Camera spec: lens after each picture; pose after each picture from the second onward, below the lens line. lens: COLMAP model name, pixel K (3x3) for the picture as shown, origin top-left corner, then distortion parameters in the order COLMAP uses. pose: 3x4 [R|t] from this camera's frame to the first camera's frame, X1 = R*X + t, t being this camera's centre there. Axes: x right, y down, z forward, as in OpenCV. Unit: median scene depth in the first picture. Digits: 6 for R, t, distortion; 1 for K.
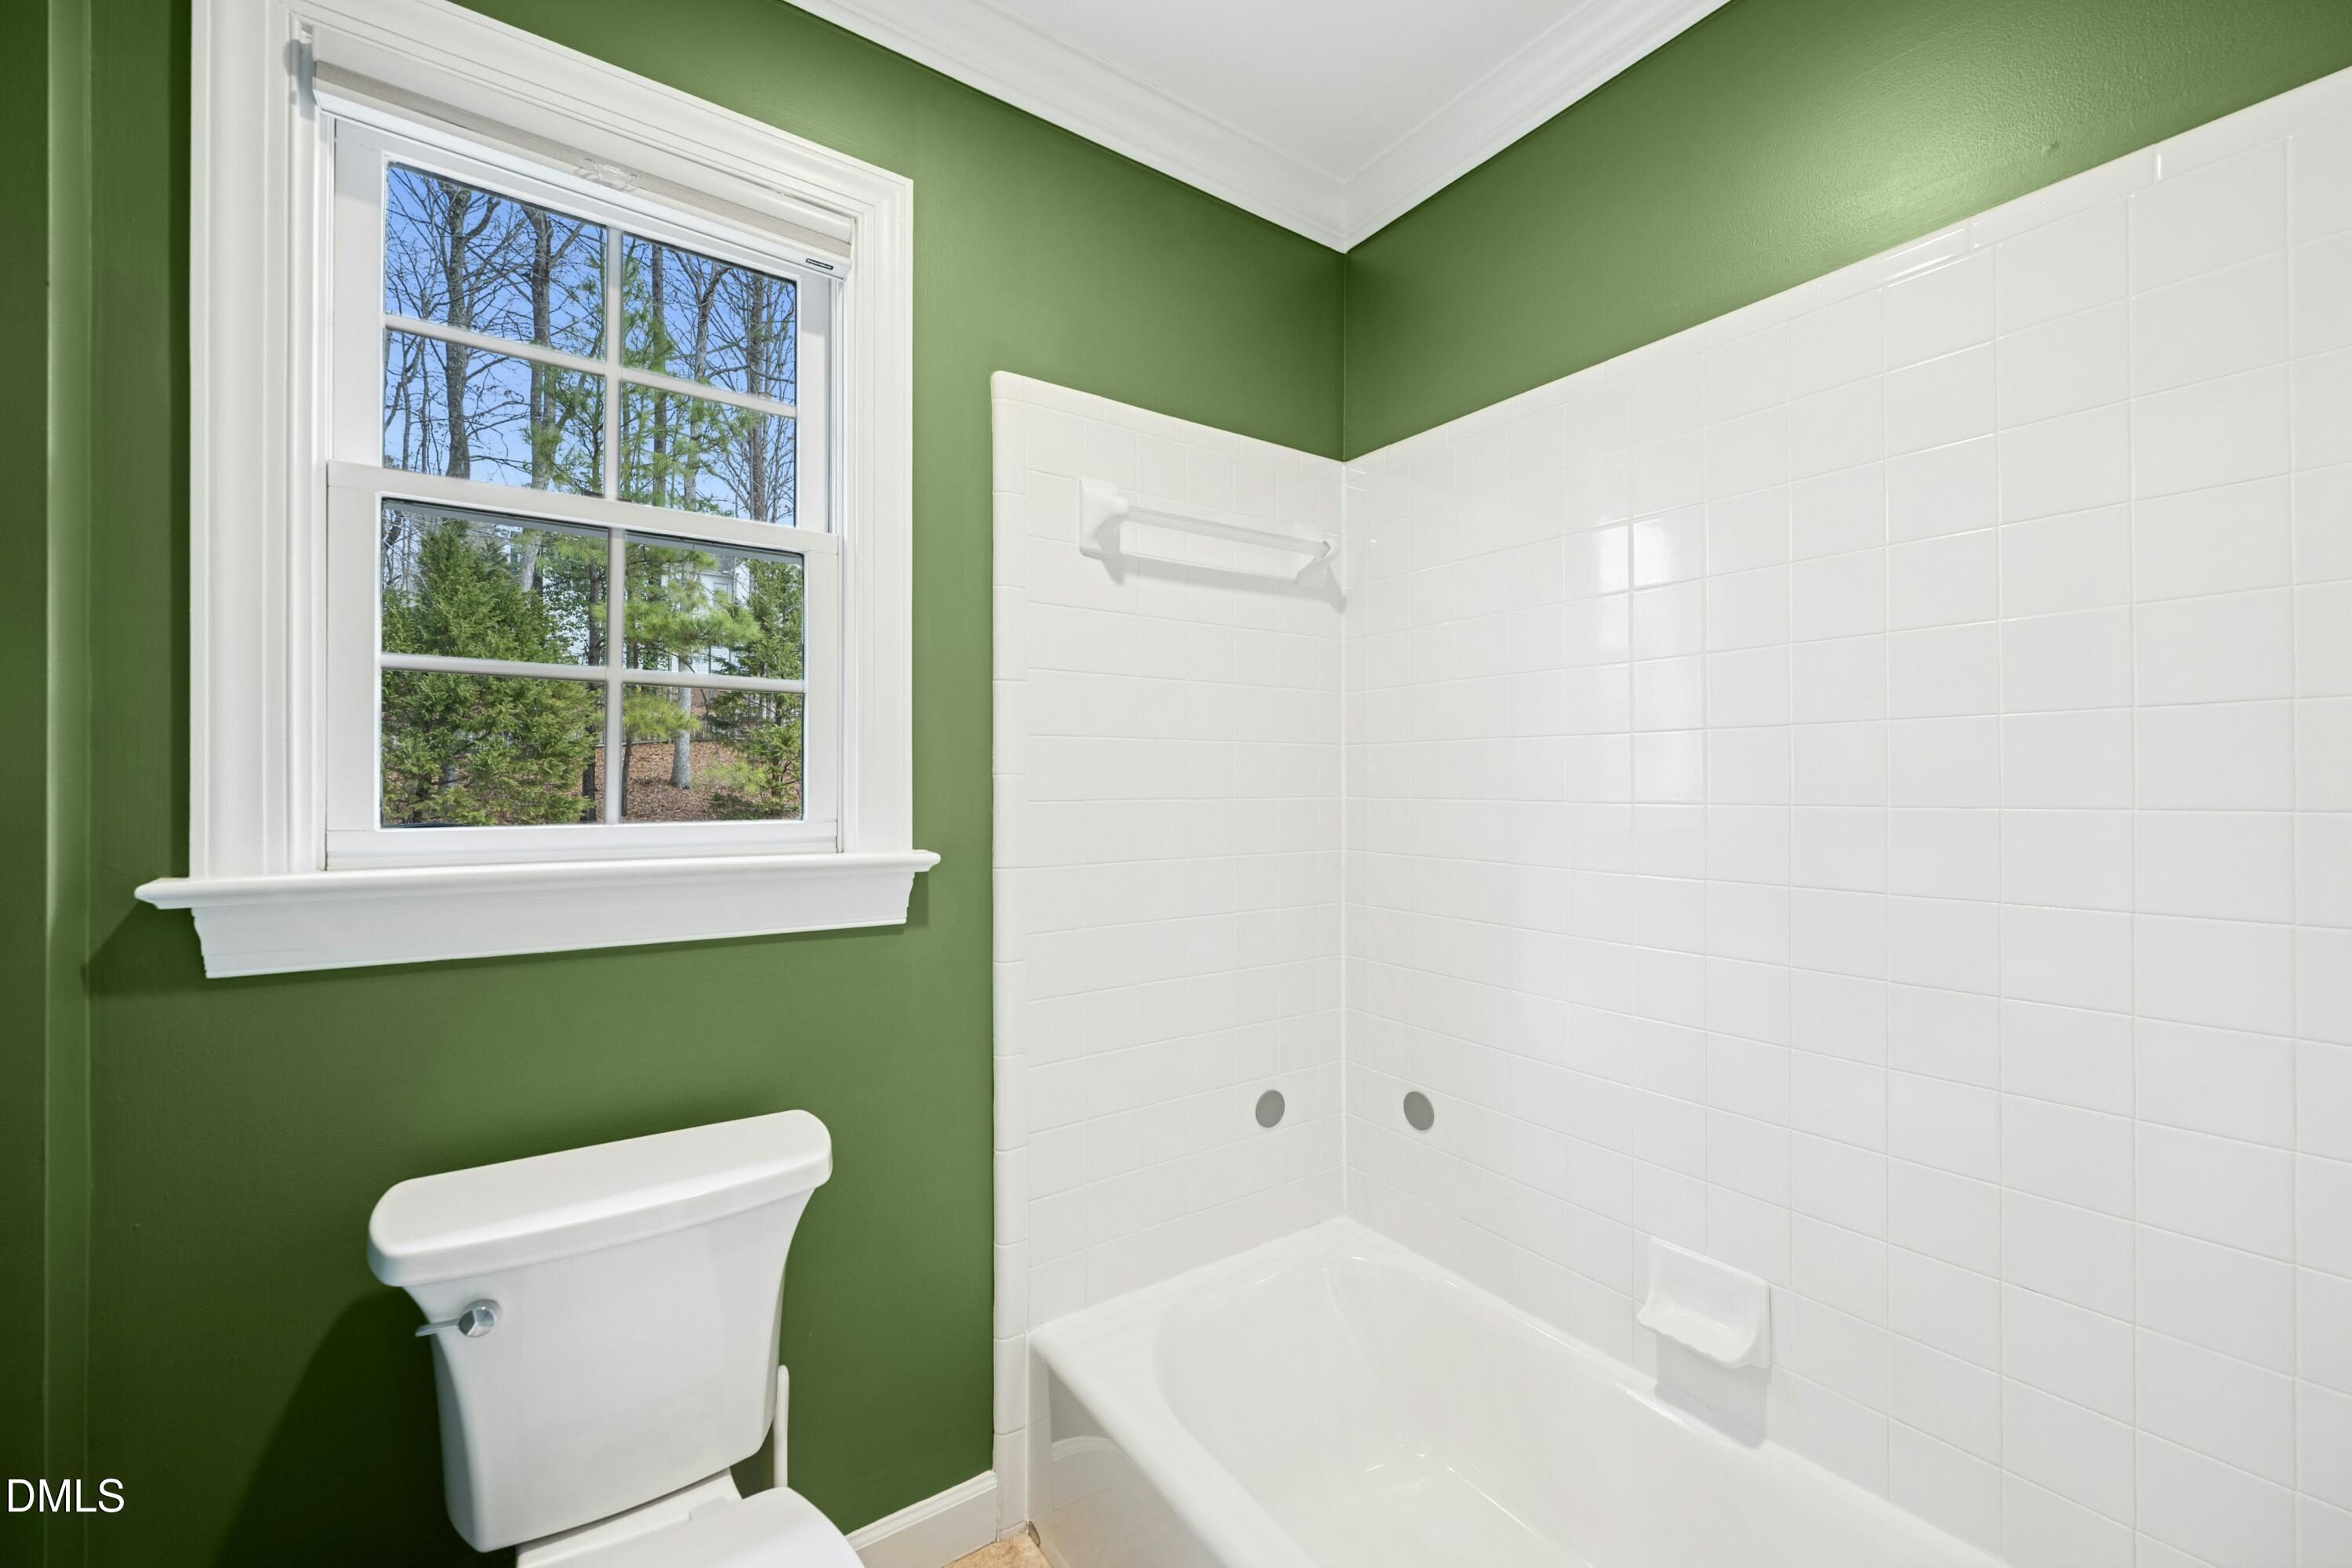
lens RADIAL K [[929.6, 0, 1175.3], [0, 929.6, 779.0], [0, 0, 1]] dist [-0.001811, -0.000153]
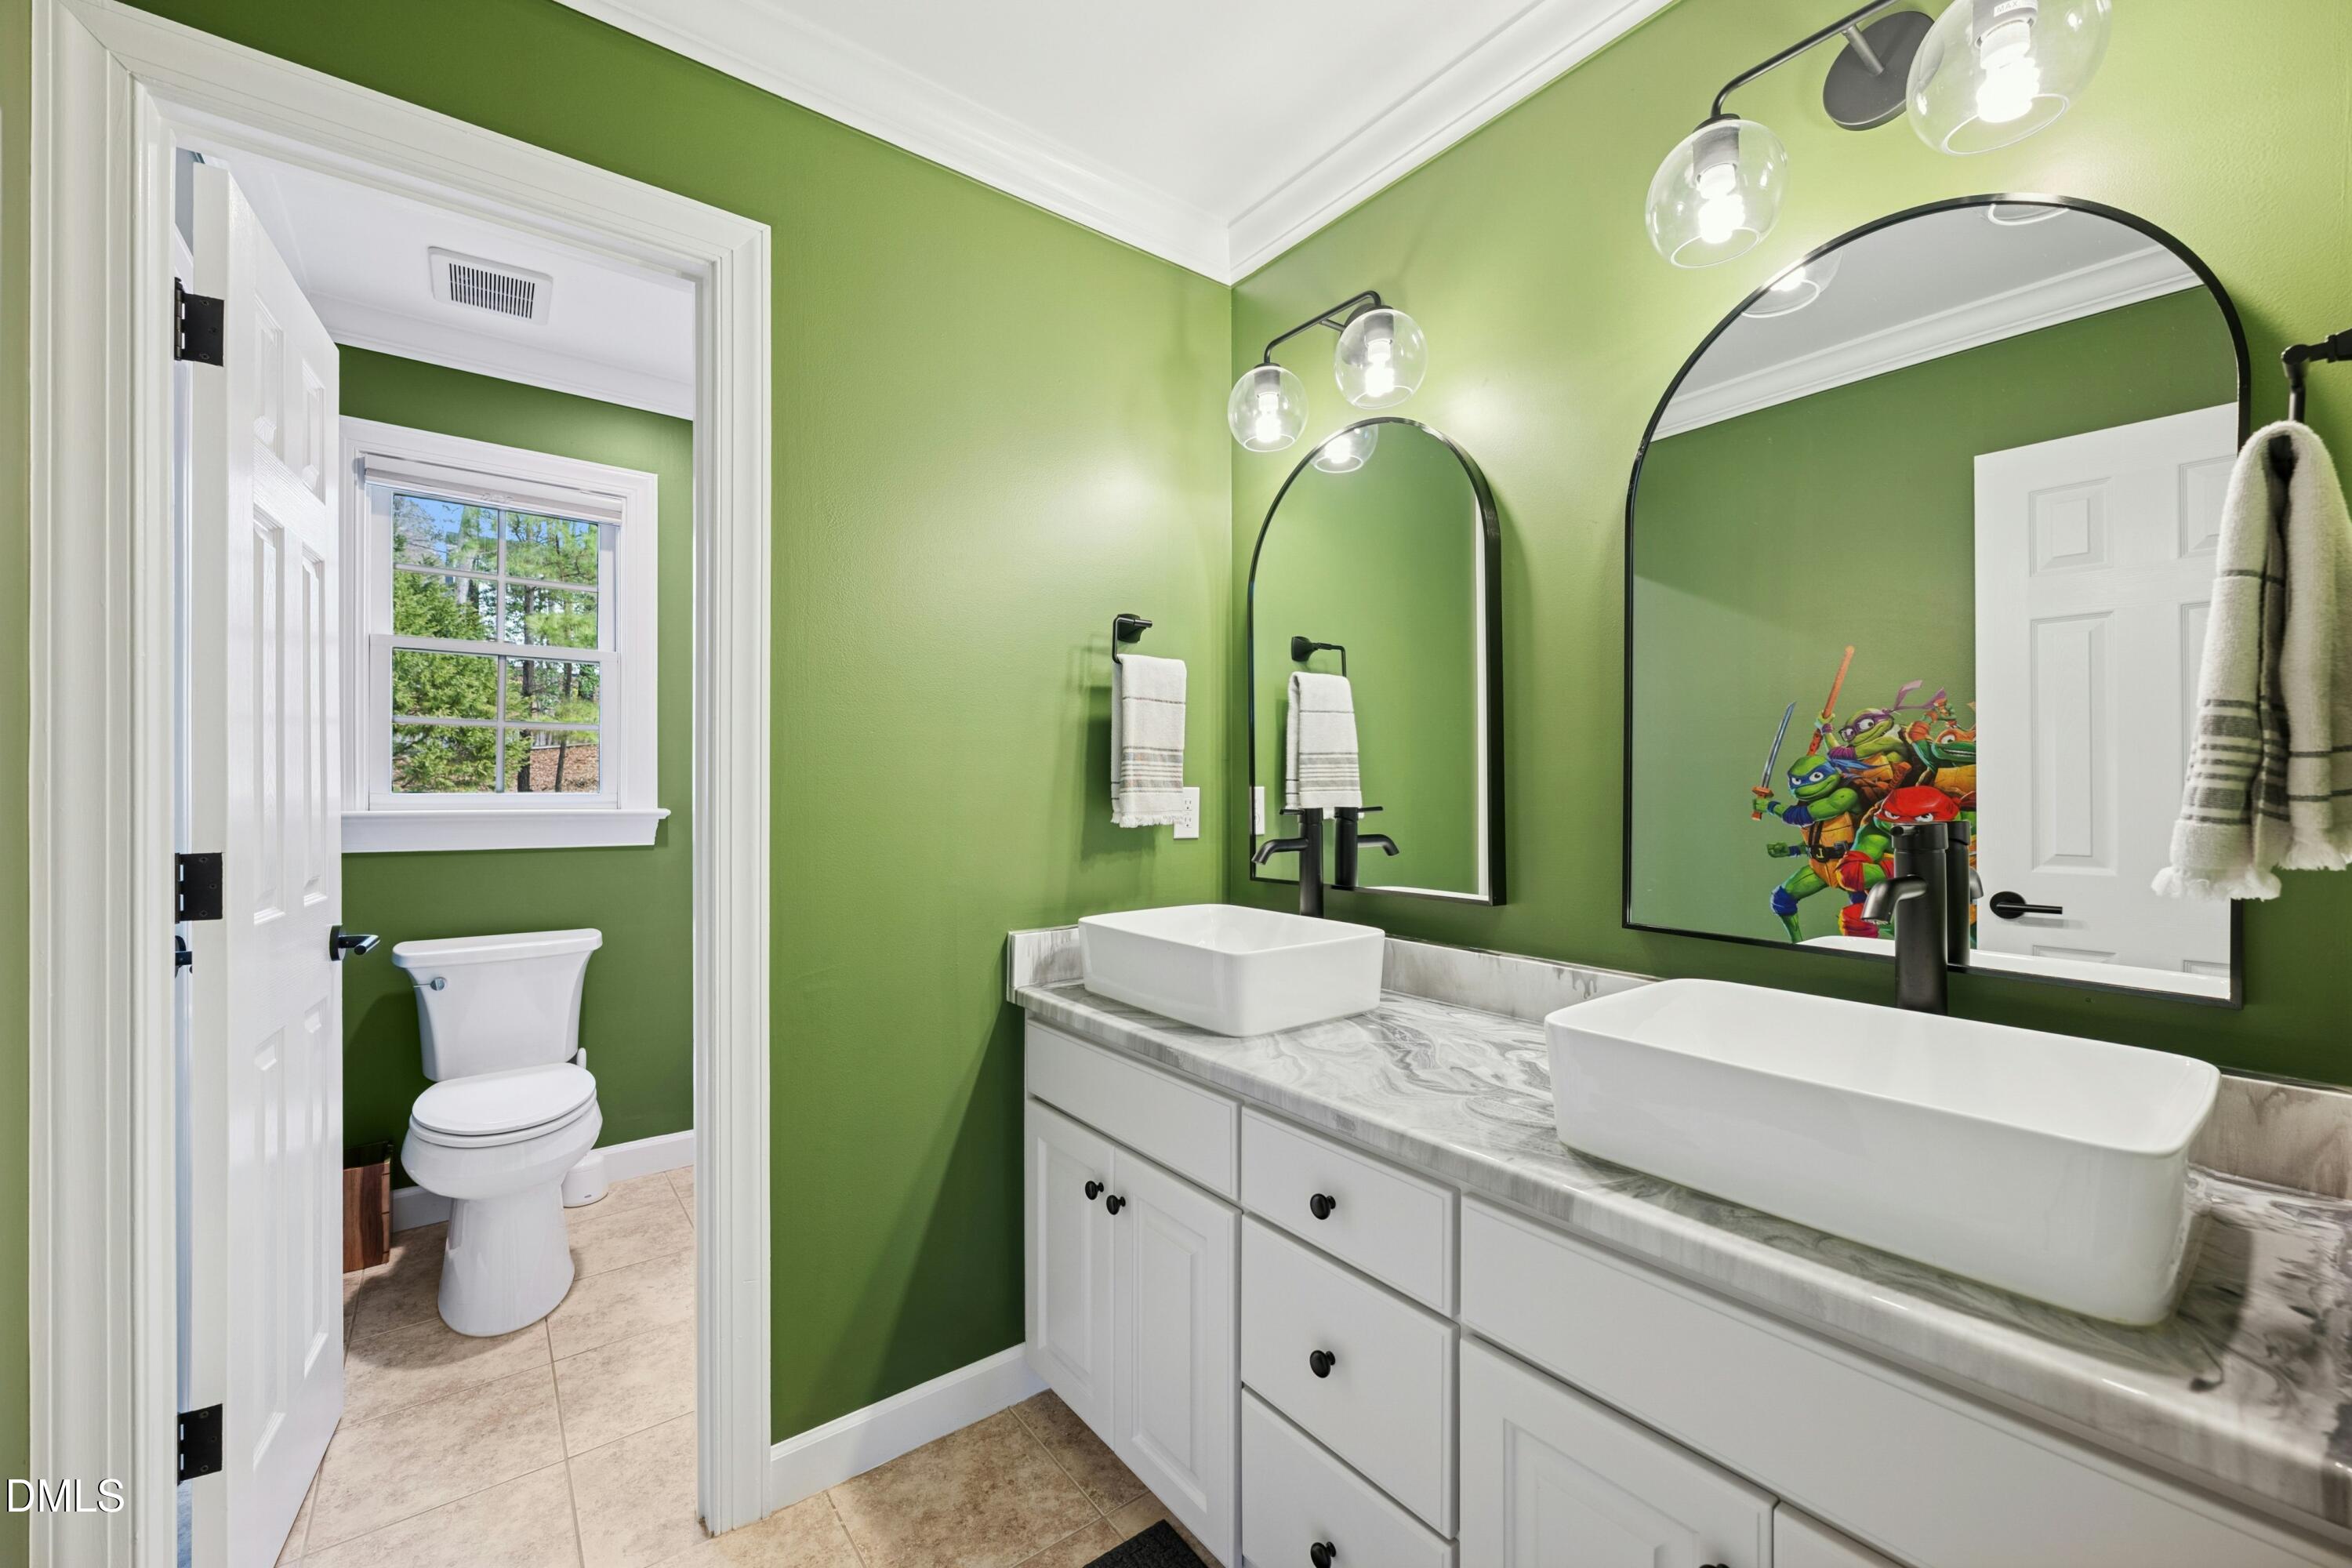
lens RADIAL K [[929.6, 0, 1176.1], [0, 929.6, 788.3], [0, 0, 1]] dist [-0.001811, -0.000153]
pose [[0.998968, 0.003364, 0.045300, 0.085547], [-0.003565, 0.999984, 0.004356, 0.002480], [-0.045284, -0.004513, 0.998964, -0.121044]]
